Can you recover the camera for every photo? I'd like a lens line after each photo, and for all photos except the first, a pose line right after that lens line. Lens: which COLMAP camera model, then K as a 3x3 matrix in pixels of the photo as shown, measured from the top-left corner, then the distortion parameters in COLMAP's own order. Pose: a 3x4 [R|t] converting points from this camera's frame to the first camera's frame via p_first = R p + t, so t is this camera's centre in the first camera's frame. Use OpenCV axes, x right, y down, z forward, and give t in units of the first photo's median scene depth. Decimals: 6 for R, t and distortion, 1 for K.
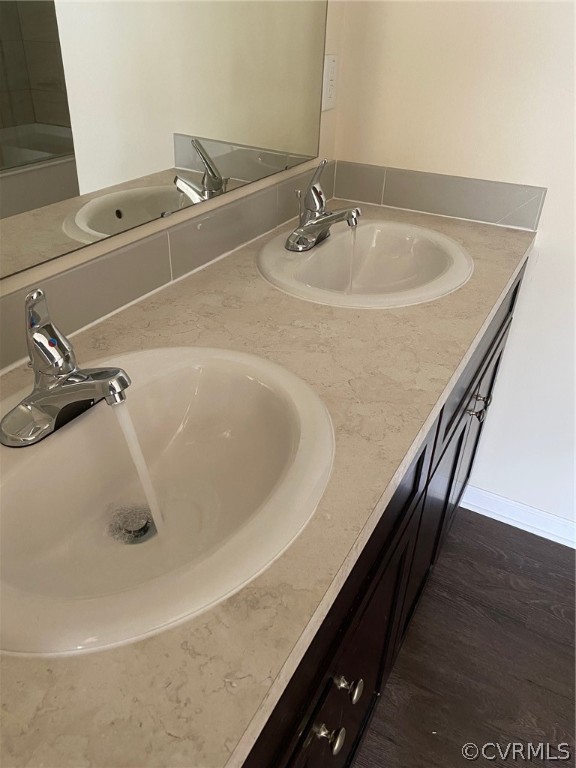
lens RADIAL K [[578.7, 0, 287.1], [0, 578.7, 383.1], [0, 0, 1]] dist [0.036509, -0.021427]
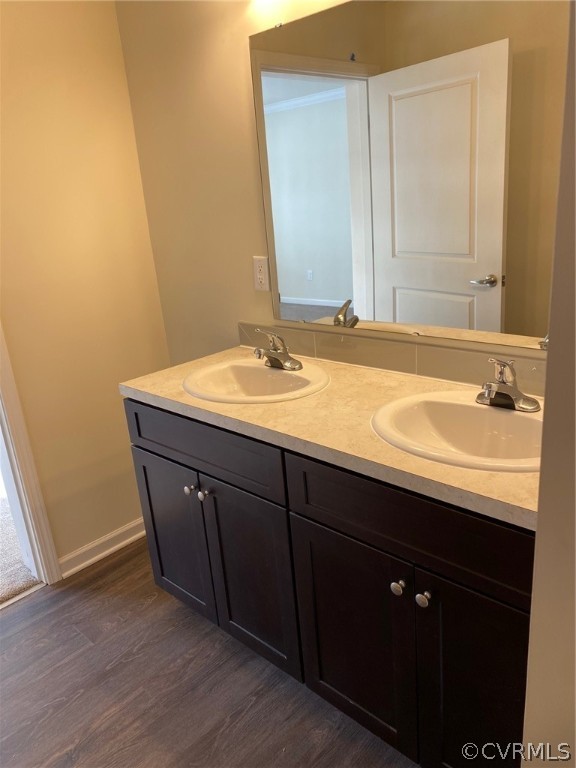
lens RADIAL K [[578.7, 0, 286.1], [0, 578.7, 380.7], [0, 0, 1]] dist [0.036509, -0.021427]
pose [[-0.269730, 0.292060, -0.917577, 1.520976], [-0.449674, 0.804410, 0.388225, -0.685013], [0.851492, 0.517326, -0.085641, 0.915723]]
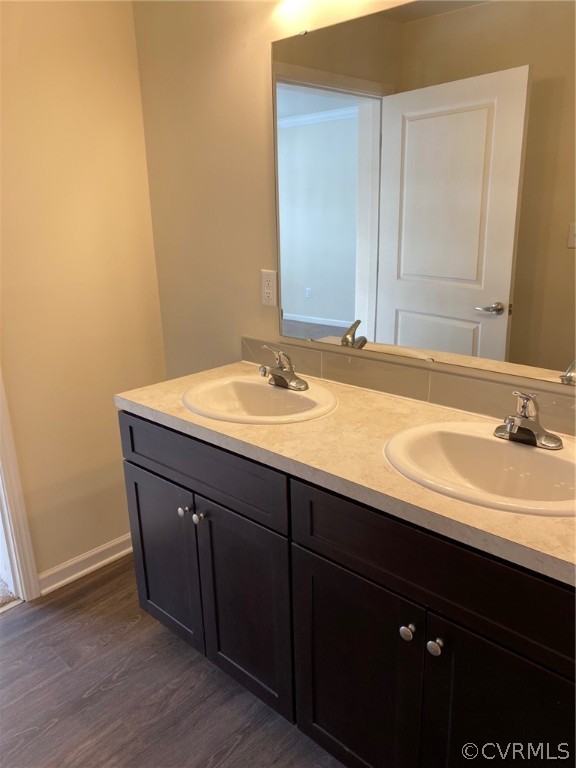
lens RADIAL K [[578.7, 0, 288.2], [0, 578.7, 386.3], [0, 0, 1]] dist [0.036509, -0.021427]
pose [[-0.264671, 0.261878, -0.928100, 1.452445], [-0.499667, 0.785911, 0.364249, -0.640396], [0.824792, 0.560147, -0.077156, 0.860026]]
